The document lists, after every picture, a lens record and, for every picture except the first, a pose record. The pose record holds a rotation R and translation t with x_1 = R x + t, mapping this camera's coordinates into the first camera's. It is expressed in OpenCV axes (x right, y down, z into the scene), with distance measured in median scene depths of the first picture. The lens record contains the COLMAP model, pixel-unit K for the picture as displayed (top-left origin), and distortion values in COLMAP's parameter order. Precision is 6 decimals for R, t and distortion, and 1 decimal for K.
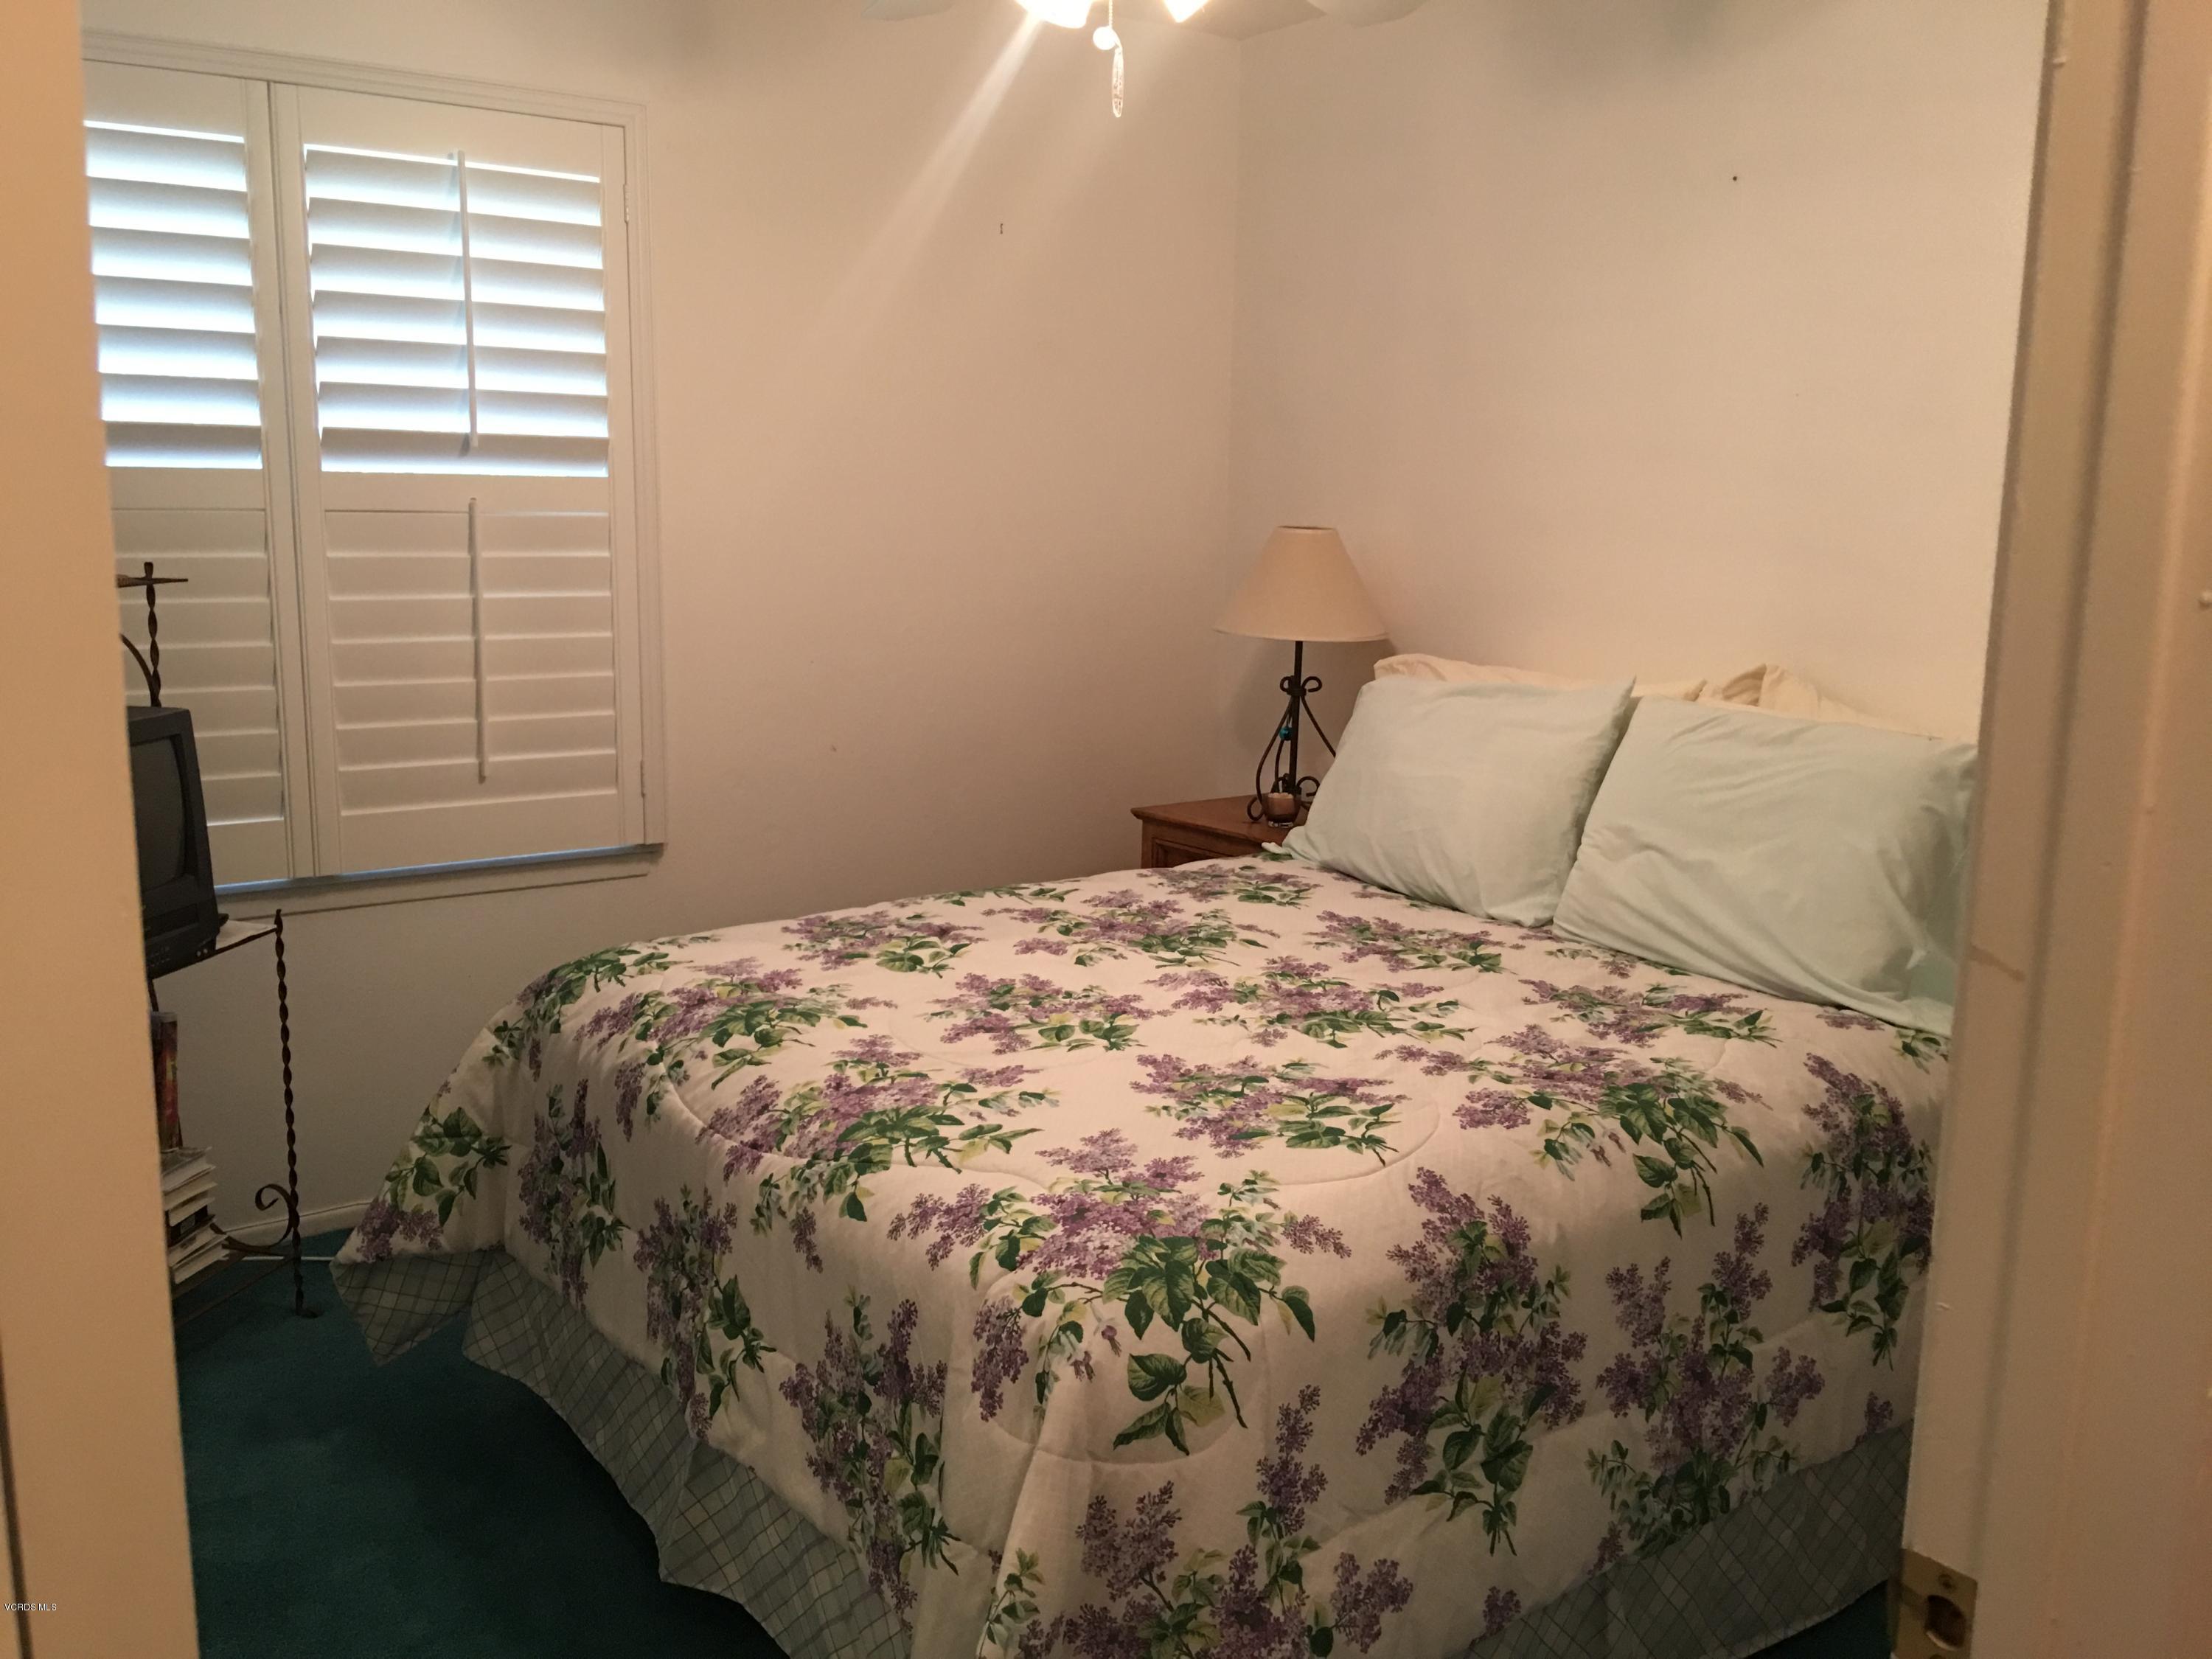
lens RADIAL K [[1868.3, 0, 1111.9], [0, 1868.3, 800.2], [0, 0, 1]] dist [0.081189, -0.126809]
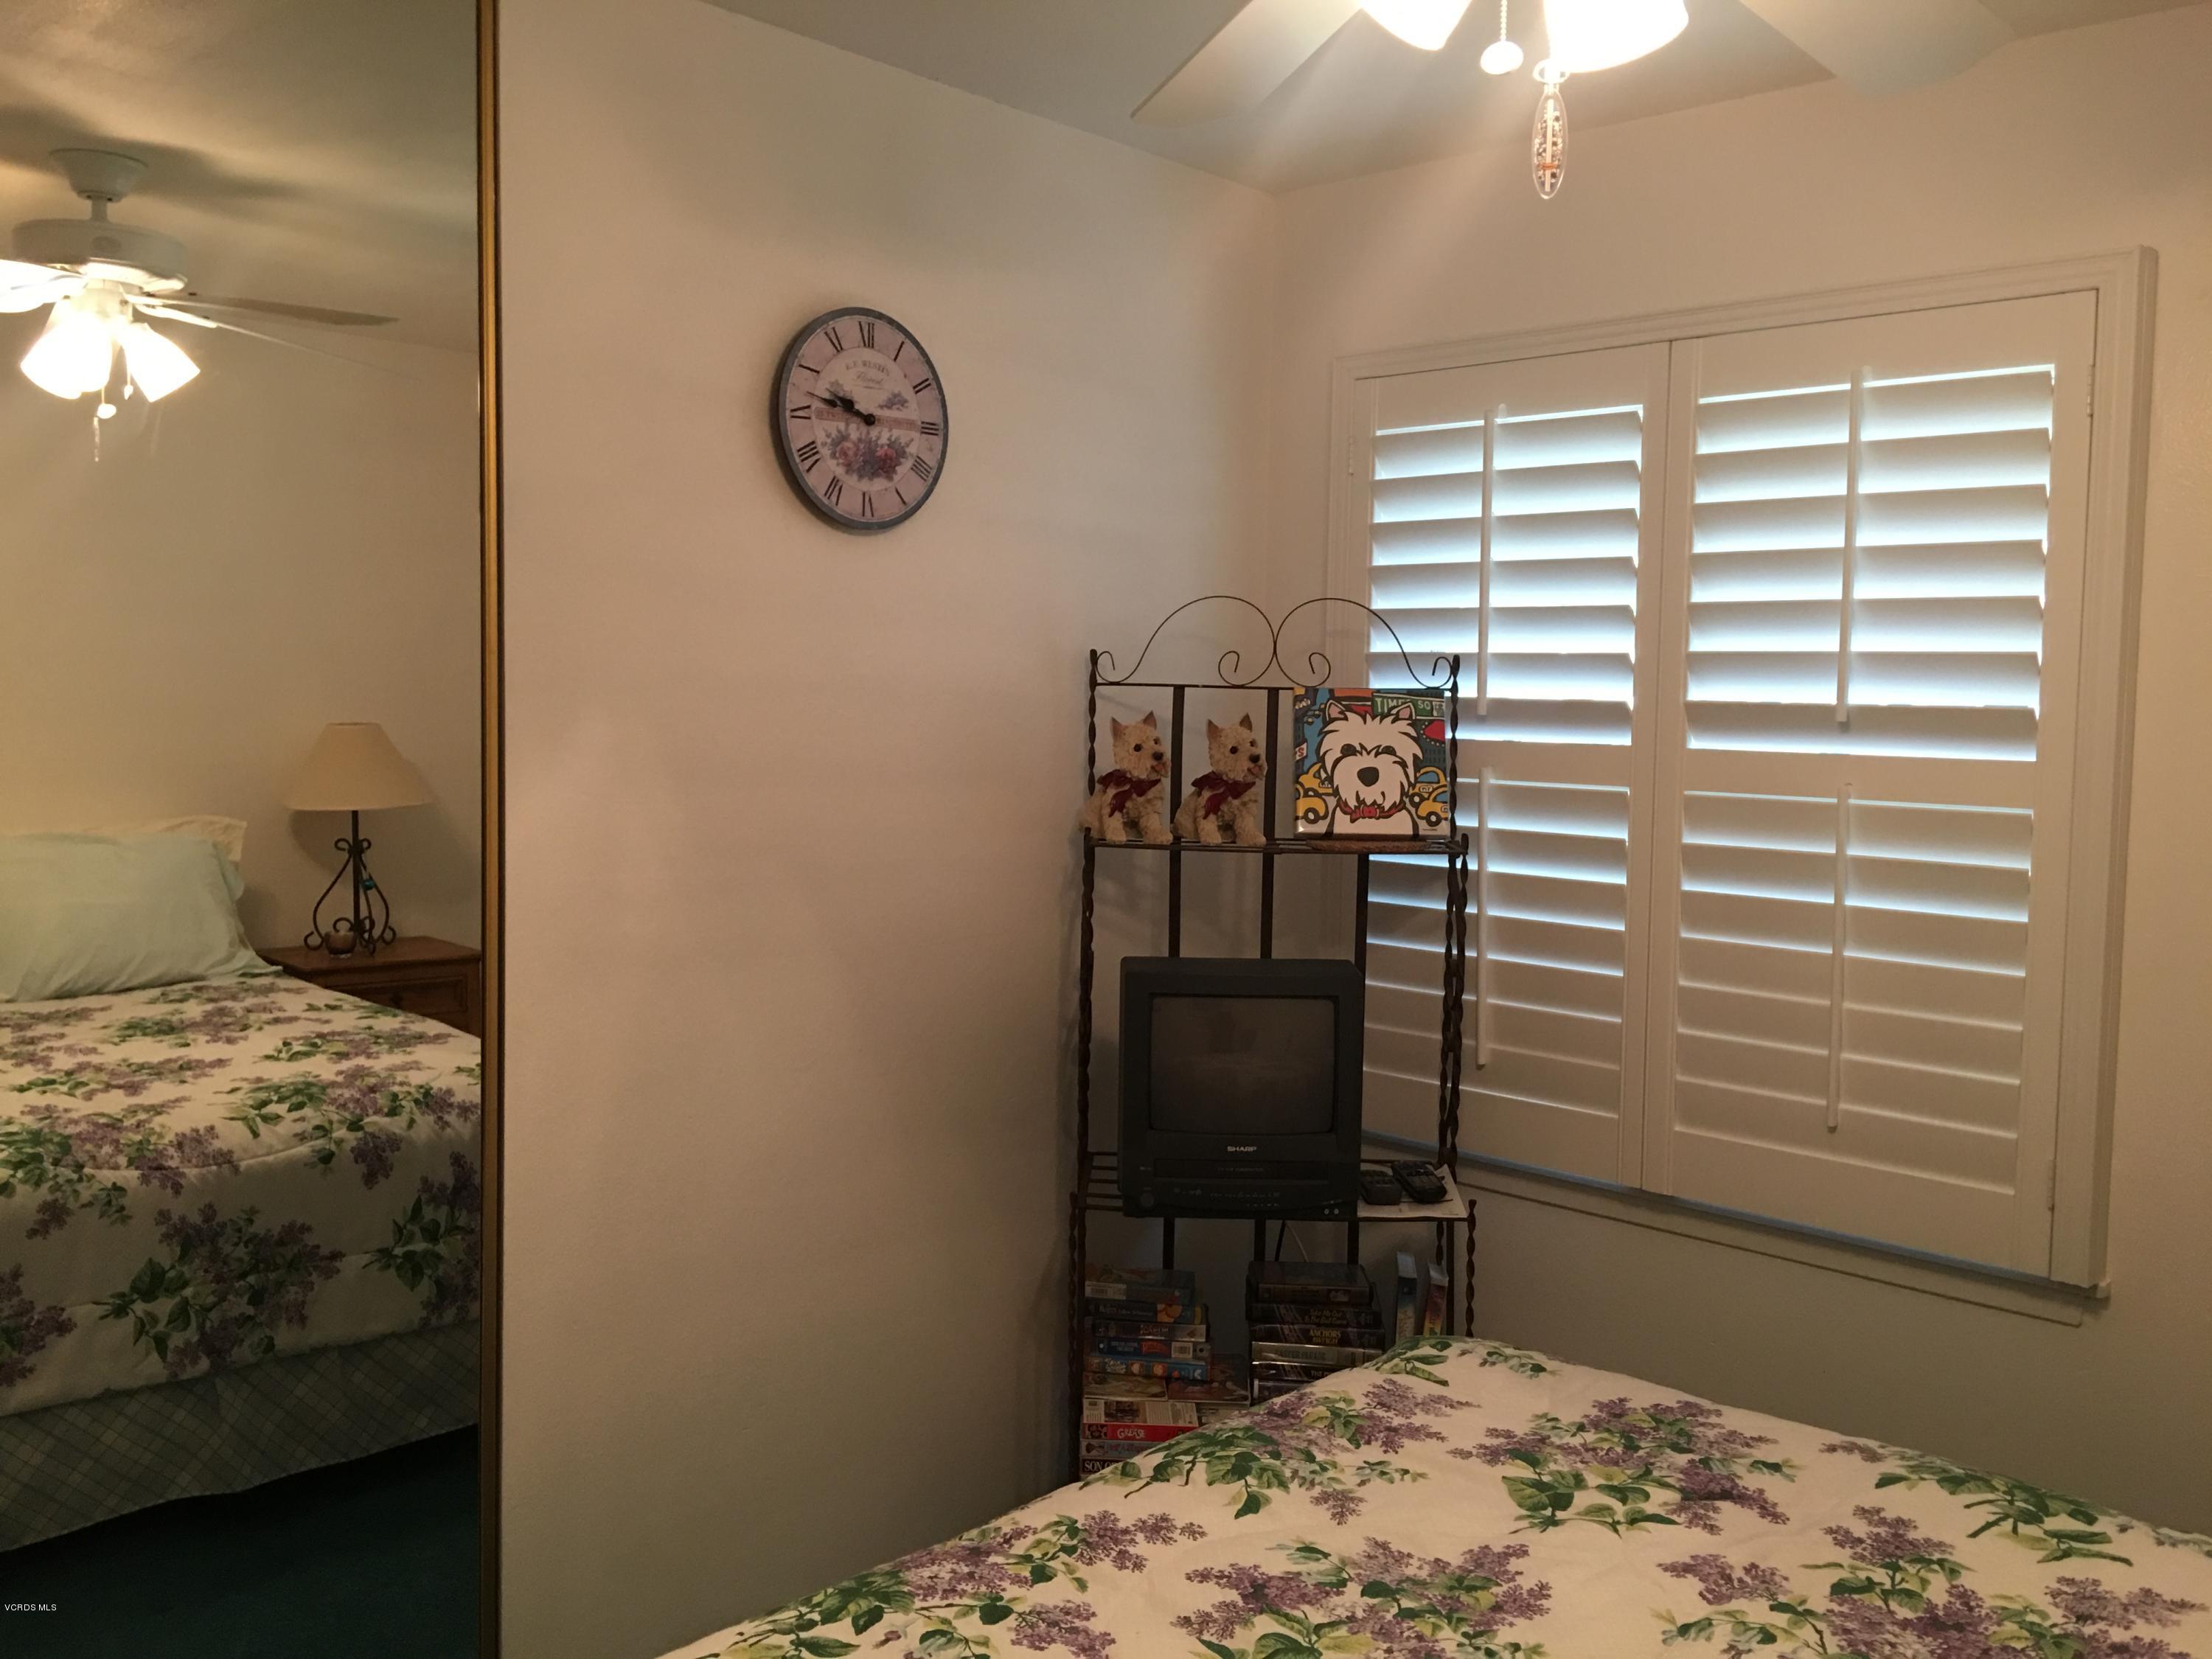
lens RADIAL K [[1868.3, 0, 1111.9], [0, 1868.3, 800.2], [0, 0, 1]] dist [0.081189, -0.126809]
pose [[0.197903, 0.048949, -0.978999, 0.537520], [-0.174863, 0.984495, 0.013876, -0.148326], [0.964499, 0.168444, 0.203394, 0.719380]]
